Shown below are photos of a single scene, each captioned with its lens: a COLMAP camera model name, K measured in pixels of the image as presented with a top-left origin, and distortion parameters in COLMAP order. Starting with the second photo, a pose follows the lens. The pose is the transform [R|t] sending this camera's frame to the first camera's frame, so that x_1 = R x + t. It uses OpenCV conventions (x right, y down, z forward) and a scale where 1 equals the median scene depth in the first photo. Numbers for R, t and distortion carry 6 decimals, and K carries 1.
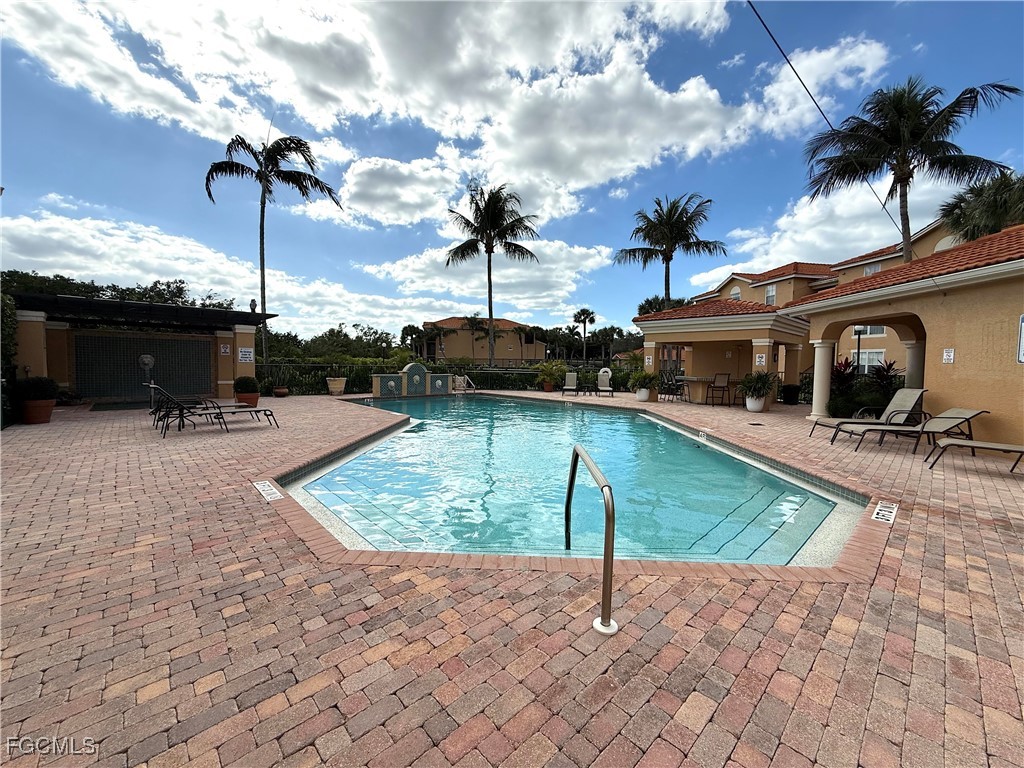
lens RADIAL K [[404.9, 0, 512.0], [0, 404.9, 384.0], [0, 0, 1]] dist [0.001383, 0.000210]
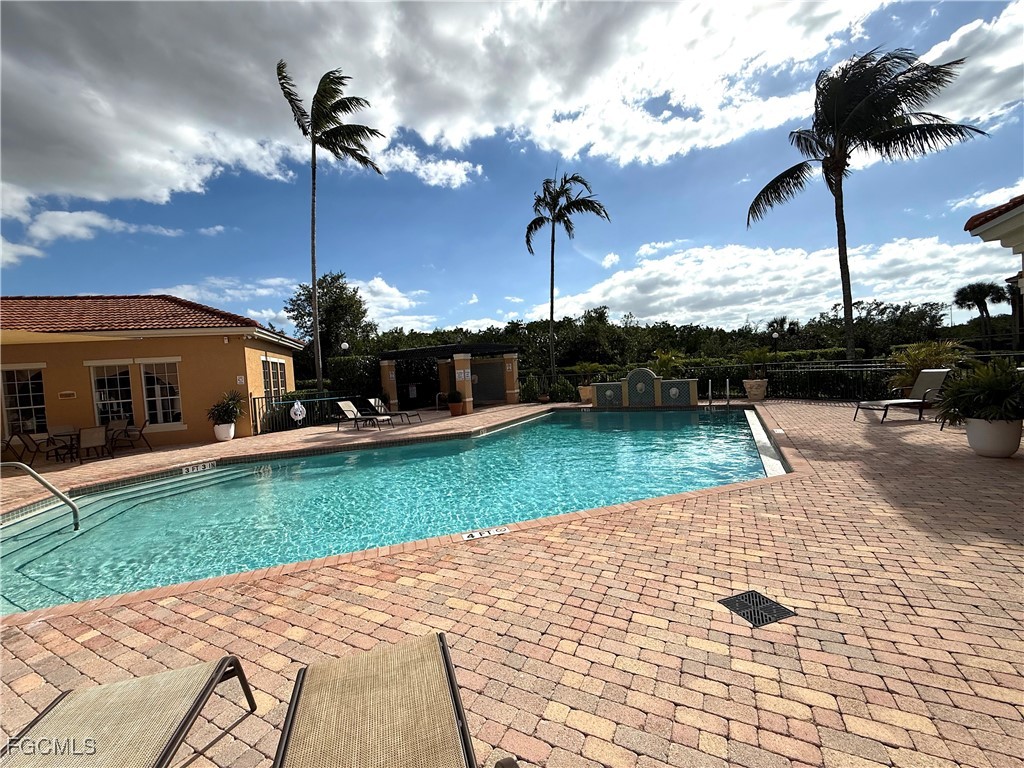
lens RADIAL K [[460.6, 0, 512.0], [0, 460.6, 384.0], [0, 0, 1]] dist [-0.000378, 0.000062]
pose [[0.305006, -0.011756, -0.952278, 0.222201], [0.014871, 0.999861, -0.007581, -0.005768], [0.952234, -0.011849, 0.305138, 0.166218]]
